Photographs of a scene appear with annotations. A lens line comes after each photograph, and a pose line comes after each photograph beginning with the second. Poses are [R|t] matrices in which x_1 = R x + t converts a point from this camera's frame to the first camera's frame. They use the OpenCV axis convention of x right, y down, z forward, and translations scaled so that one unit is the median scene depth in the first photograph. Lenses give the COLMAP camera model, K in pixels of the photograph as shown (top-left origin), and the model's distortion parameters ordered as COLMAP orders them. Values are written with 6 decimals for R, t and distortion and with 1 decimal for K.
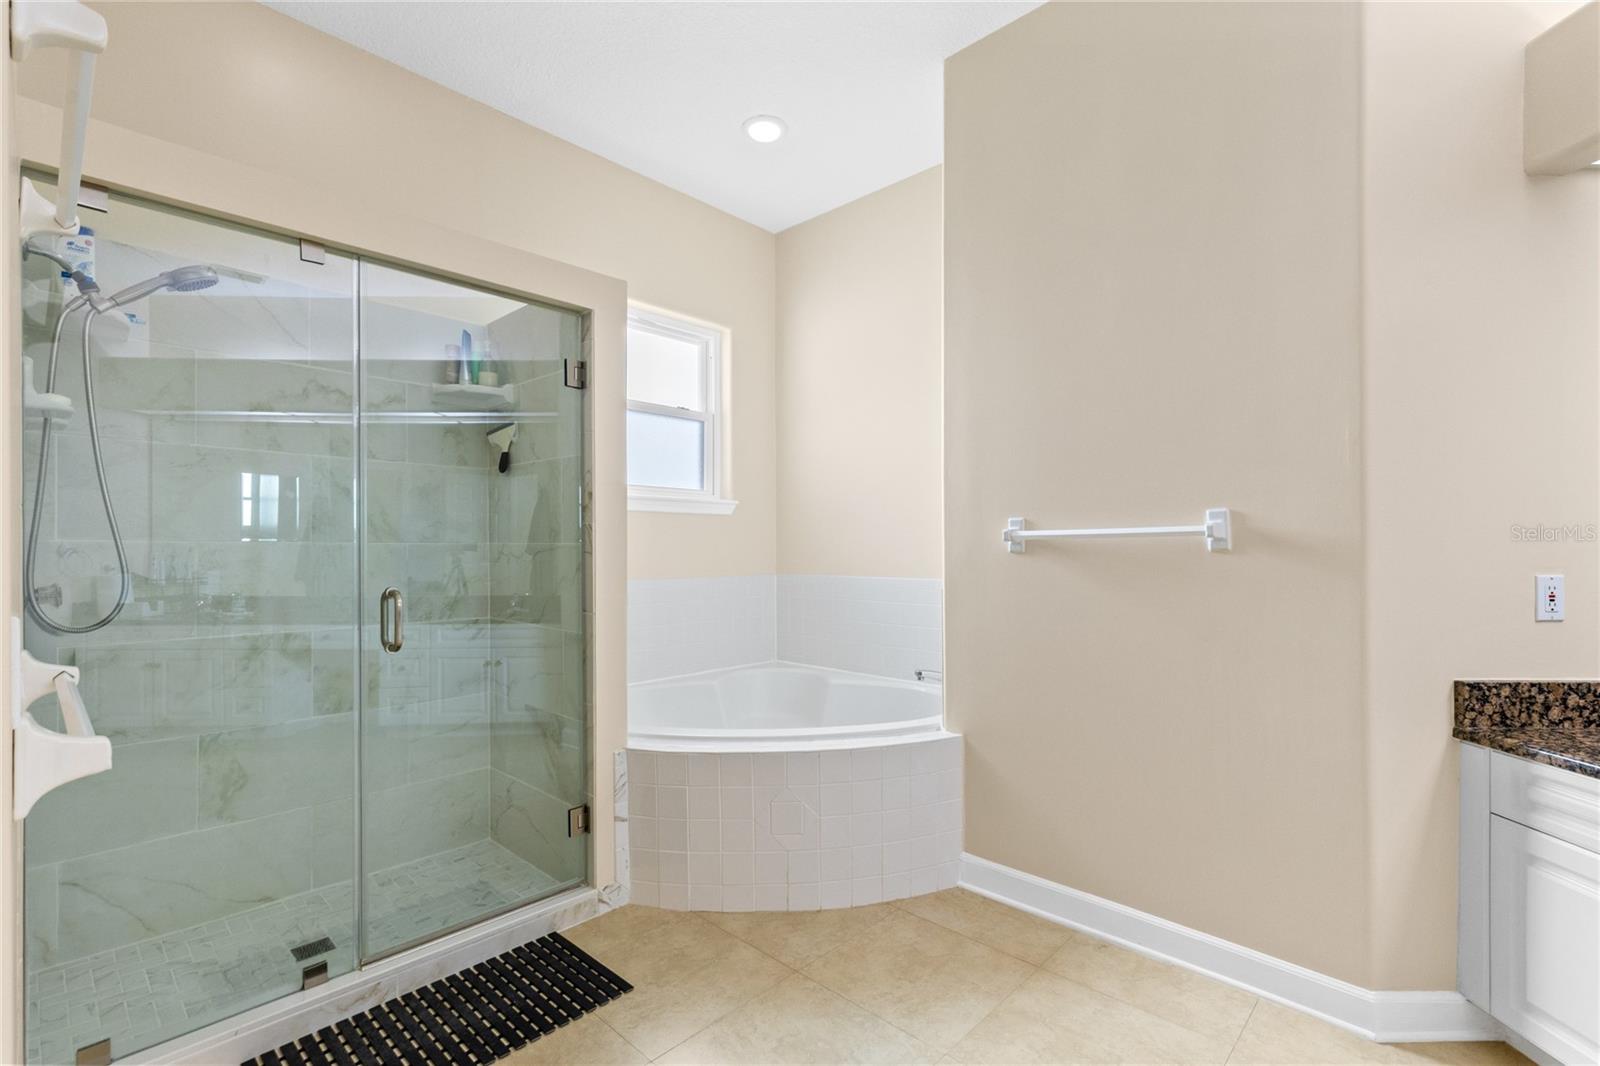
lens RADIAL K [[730.7, 0, 803.0], [0, 730.7, 542.7], [0, 0, 1]] dist [0.008015, -0.001302]
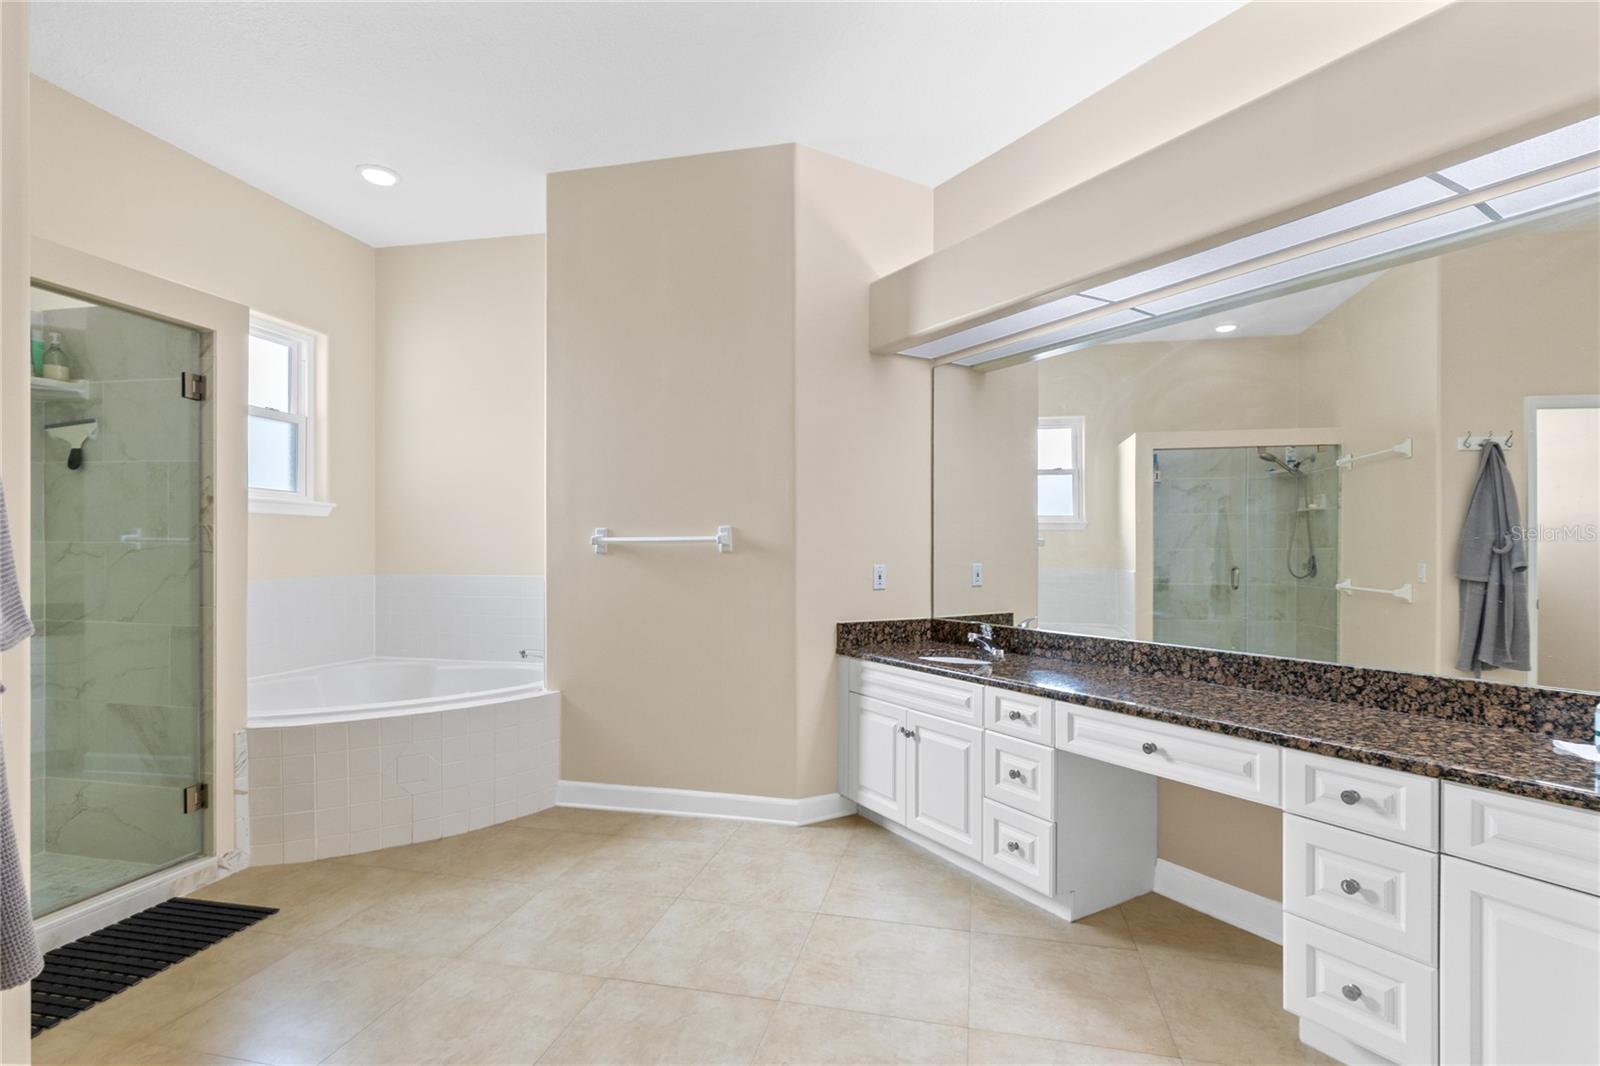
lens RADIAL K [[730.7, 0, 807.6], [0, 730.7, 551.7], [0, 0, 1]] dist [0.008015, -0.001302]
pose [[0.855566, 0.004973, 0.517671, -0.093771], [-0.008009, 0.999961, 0.003630, 0.002630], [-0.517633, -0.007252, 0.855572, -0.399225]]
